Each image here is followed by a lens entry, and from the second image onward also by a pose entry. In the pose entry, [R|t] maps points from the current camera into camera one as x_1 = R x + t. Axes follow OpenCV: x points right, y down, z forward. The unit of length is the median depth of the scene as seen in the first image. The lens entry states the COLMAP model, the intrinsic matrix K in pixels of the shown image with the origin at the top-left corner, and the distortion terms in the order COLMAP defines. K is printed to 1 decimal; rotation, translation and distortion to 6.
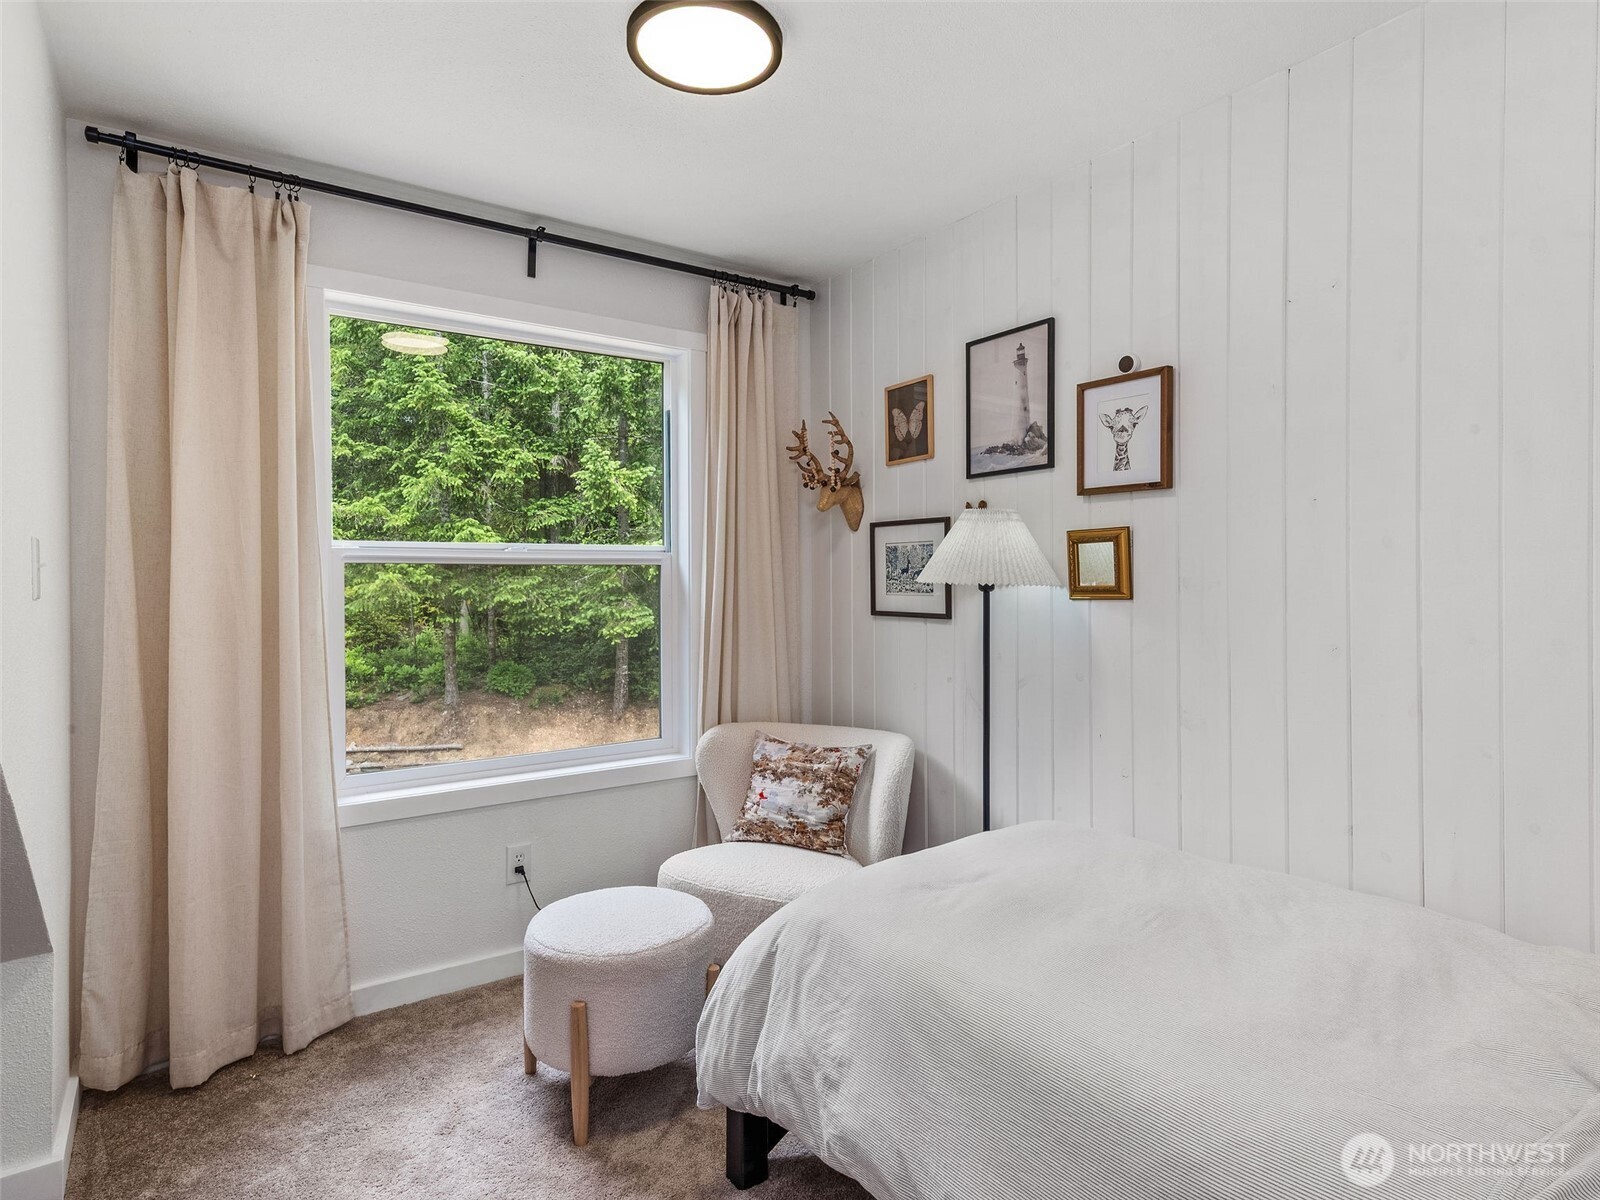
lens RADIAL K [[861.6, 0, 794.6], [0, 861.6, 589.3], [0, 0, 1]] dist [0.005530, 0.003452]
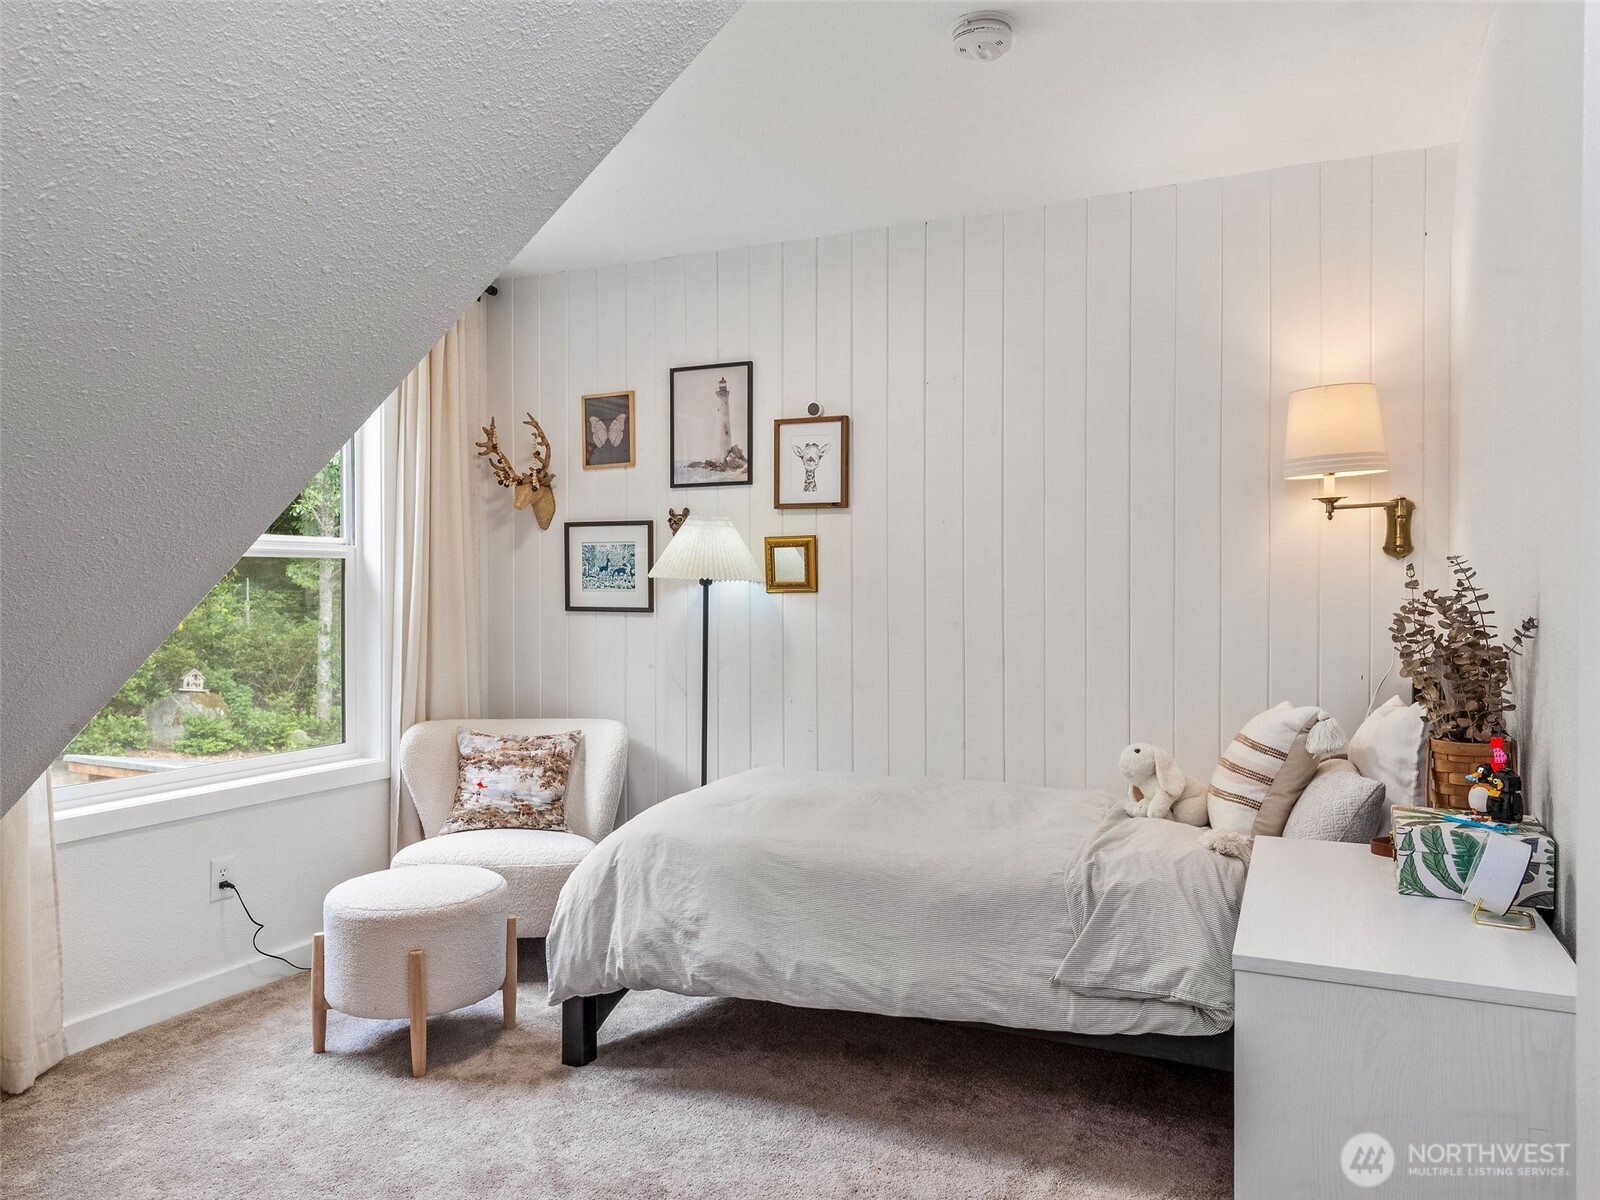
lens RADIAL K [[1164.4, 0, 801.0], [0, 1164.4, 600.6], [0, 0, 1]] dist [-0.005005, 0.003928]
pose [[0.853173, 0.001931, 0.521624, -0.491162], [0.000179, 0.999992, -0.003993, 0.028516], [-0.521628, 0.003500, 0.853166, -0.429321]]
